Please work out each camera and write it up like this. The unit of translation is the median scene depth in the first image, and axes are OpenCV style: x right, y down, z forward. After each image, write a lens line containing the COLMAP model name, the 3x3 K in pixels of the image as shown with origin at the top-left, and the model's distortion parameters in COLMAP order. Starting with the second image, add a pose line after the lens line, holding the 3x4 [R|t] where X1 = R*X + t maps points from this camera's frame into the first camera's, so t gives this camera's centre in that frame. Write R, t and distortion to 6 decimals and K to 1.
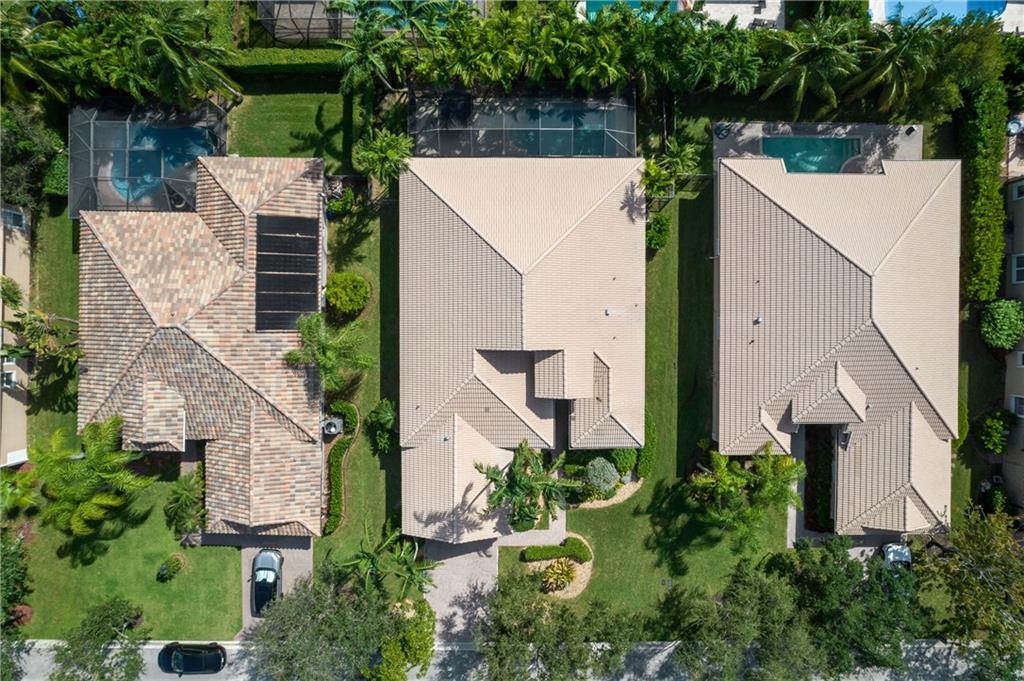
lens RADIAL K [[664.4, 0, 512.0], [0, 664.4, 340.5], [0, 0, 1]] dist [-0.071370, 0.065481]
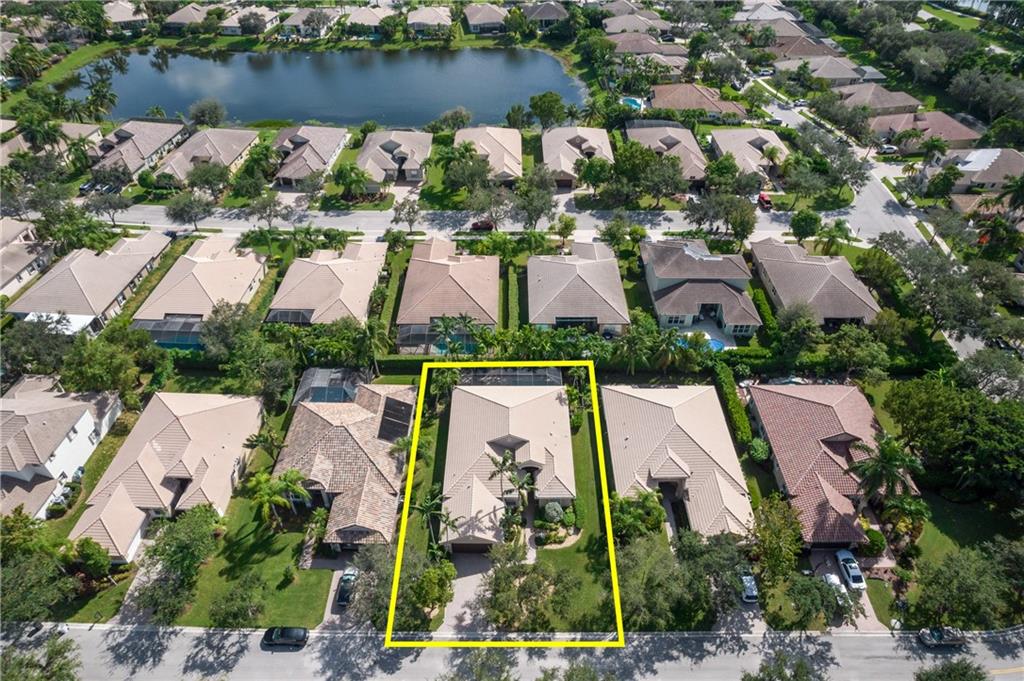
lens RADIAL K [[664.4, 0, 512.0], [0, 664.4, 340.5], [0, 0, 1]] dist [-0.071370, 0.065481]
pose [[0.999998, -0.000055, -0.002087, 0.025641], [-0.001574, 0.636906, -0.770940, 1.225903], [0.001372, 0.770941, 0.636905, -0.471226]]
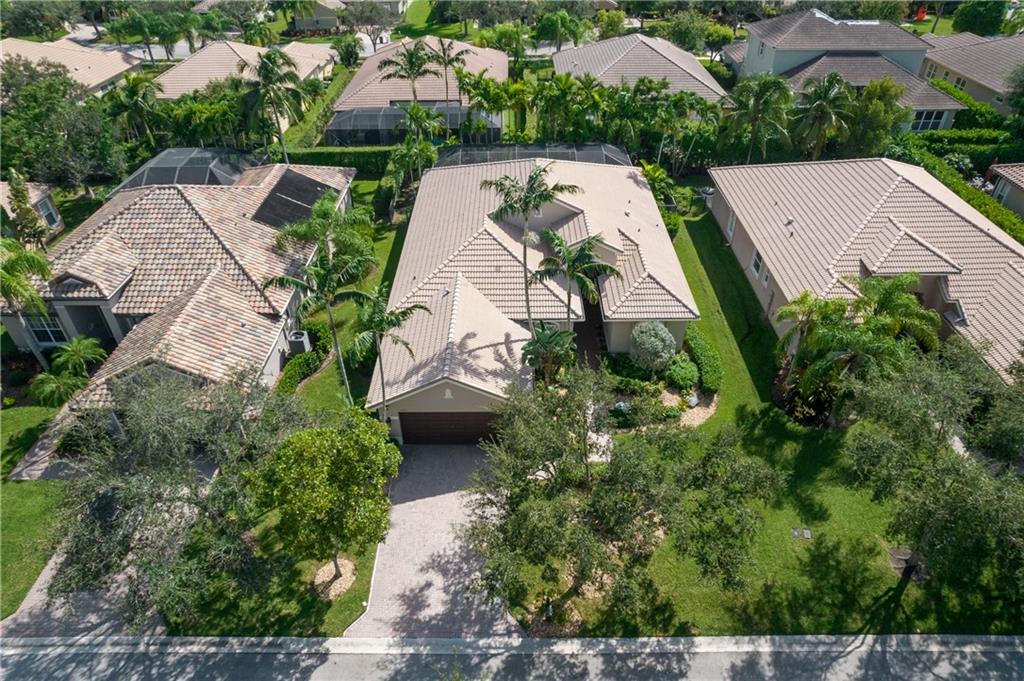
lens RADIAL K [[664.4, 0, 512.0], [0, 664.4, 340.5], [0, 0, 1]] dist [-0.071370, 0.065481]
pose [[0.999953, -0.007979, -0.005434, -0.015056], [0.000239, 0.583179, -0.812344, 0.759204], [0.009651, 0.812304, 0.583154, 0.541663]]
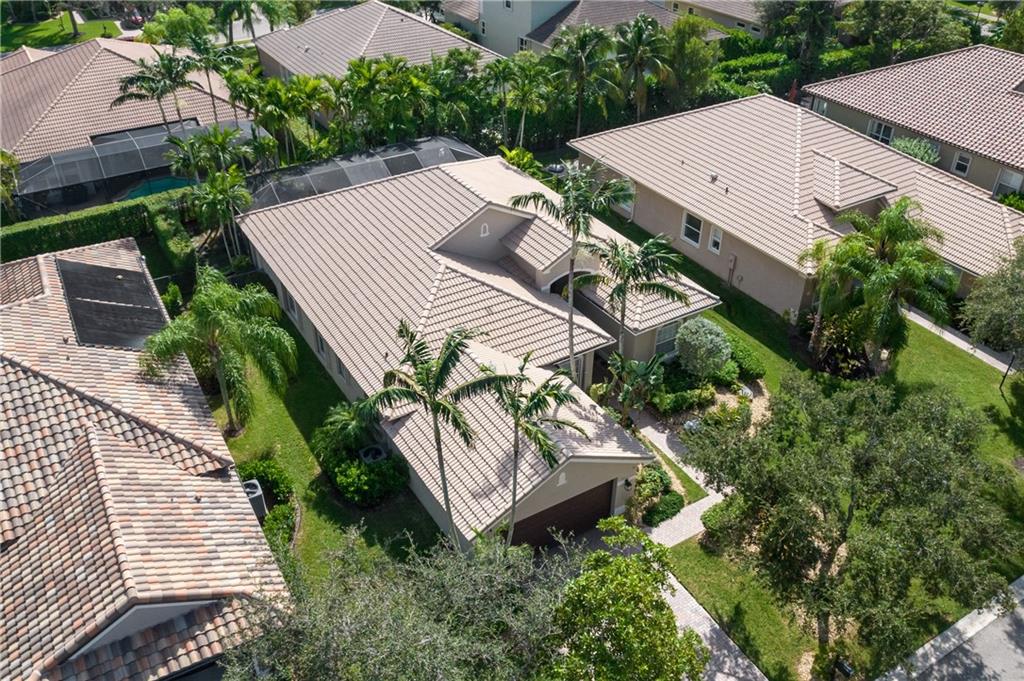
lens RADIAL K [[842.4, 0, 504.0], [0, 842.4, 338.3], [0, 0, 1]] dist [-0.048330, 0.006917]
pose [[0.854602, -0.289323, 0.431217, -0.345552], [0.519180, 0.459435, -0.720675, 0.639880], [0.010392, 0.839769, 0.542844, 0.540693]]
